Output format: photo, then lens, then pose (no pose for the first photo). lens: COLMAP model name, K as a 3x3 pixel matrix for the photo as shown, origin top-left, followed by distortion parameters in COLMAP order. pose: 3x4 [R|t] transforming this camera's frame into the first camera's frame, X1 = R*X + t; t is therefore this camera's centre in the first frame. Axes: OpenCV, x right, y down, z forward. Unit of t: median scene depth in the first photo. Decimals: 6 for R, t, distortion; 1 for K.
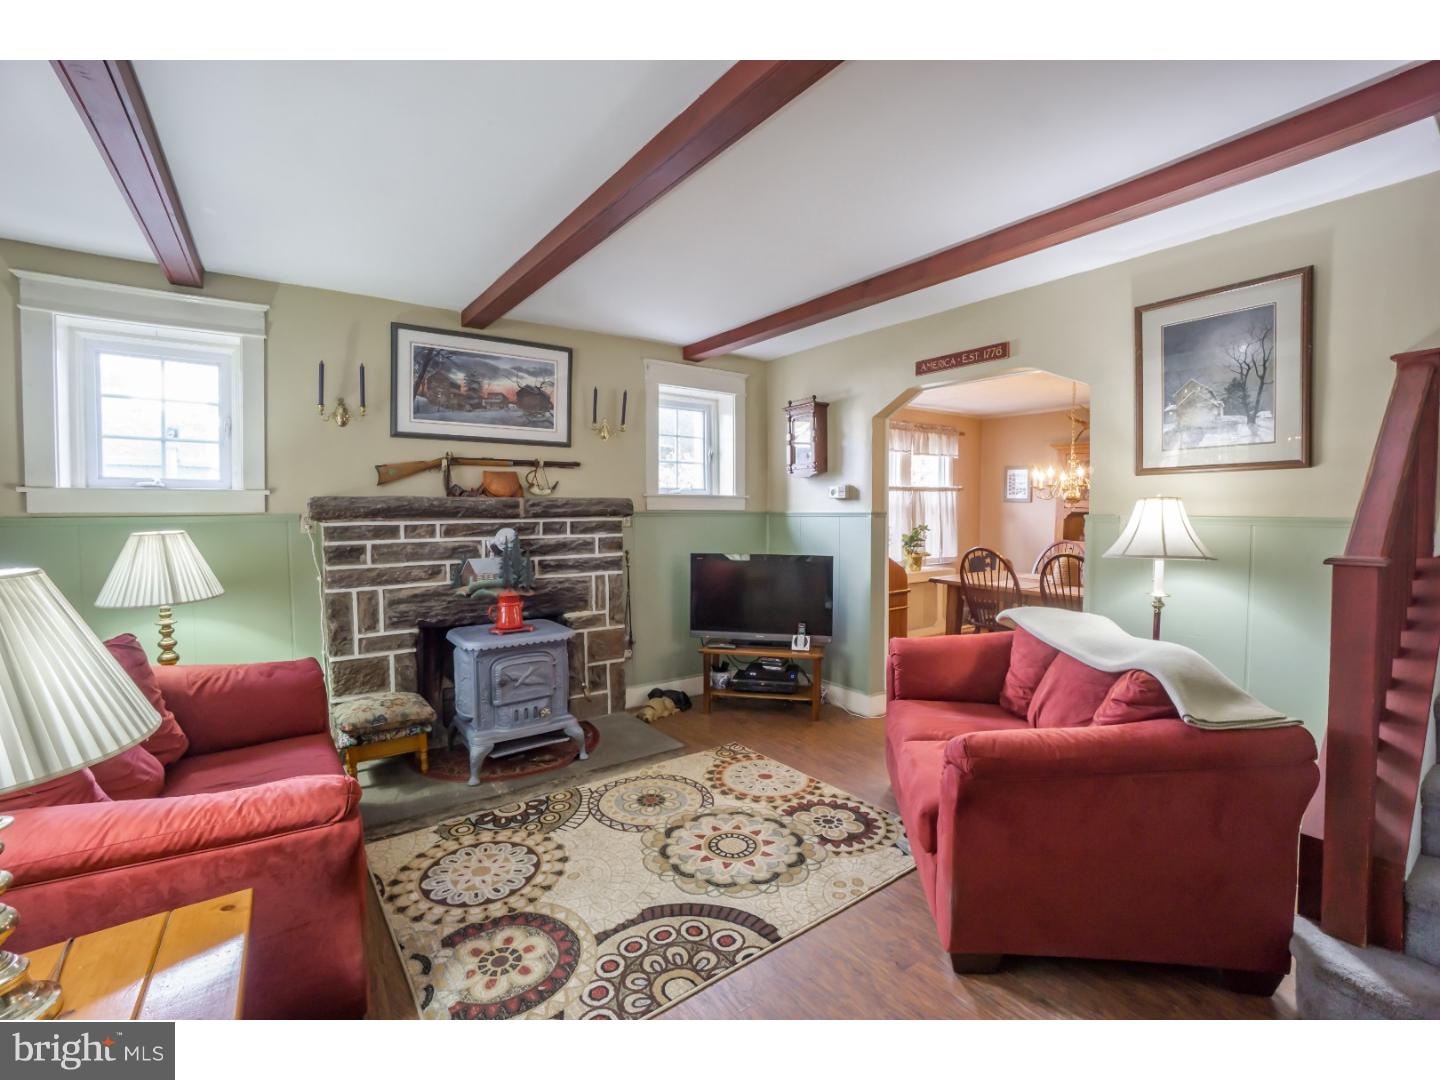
lens RADIAL K [[633.3, 0, 720.0], [0, 633.3, 540.0], [0, 0, 1]] dist [-0.065649, 0.022384]
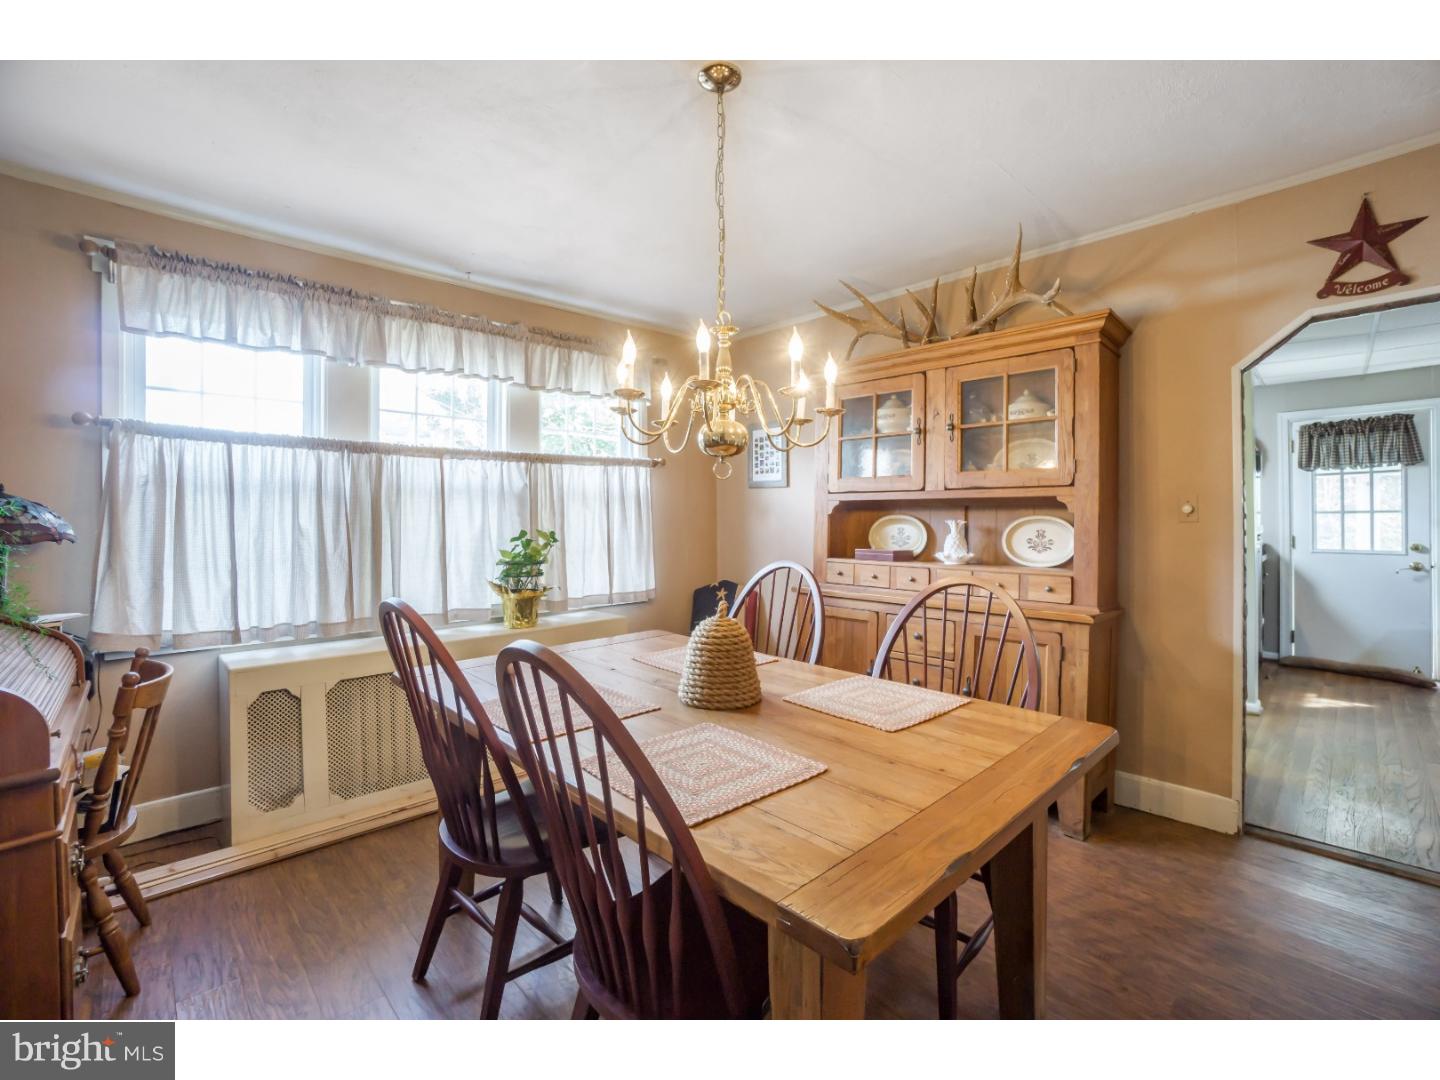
lens RADIAL K [[648.9, 0, 757.8], [0, 648.9, 501.1], [0, 0, 1]] dist [0.010805, 0.000301]
pose [[0.981111, 0.005589, 0.193365, 0.783610], [0.004531, 0.998644, -0.051853, -0.040295], [-0.193392, 0.051750, 0.979756, 0.946082]]
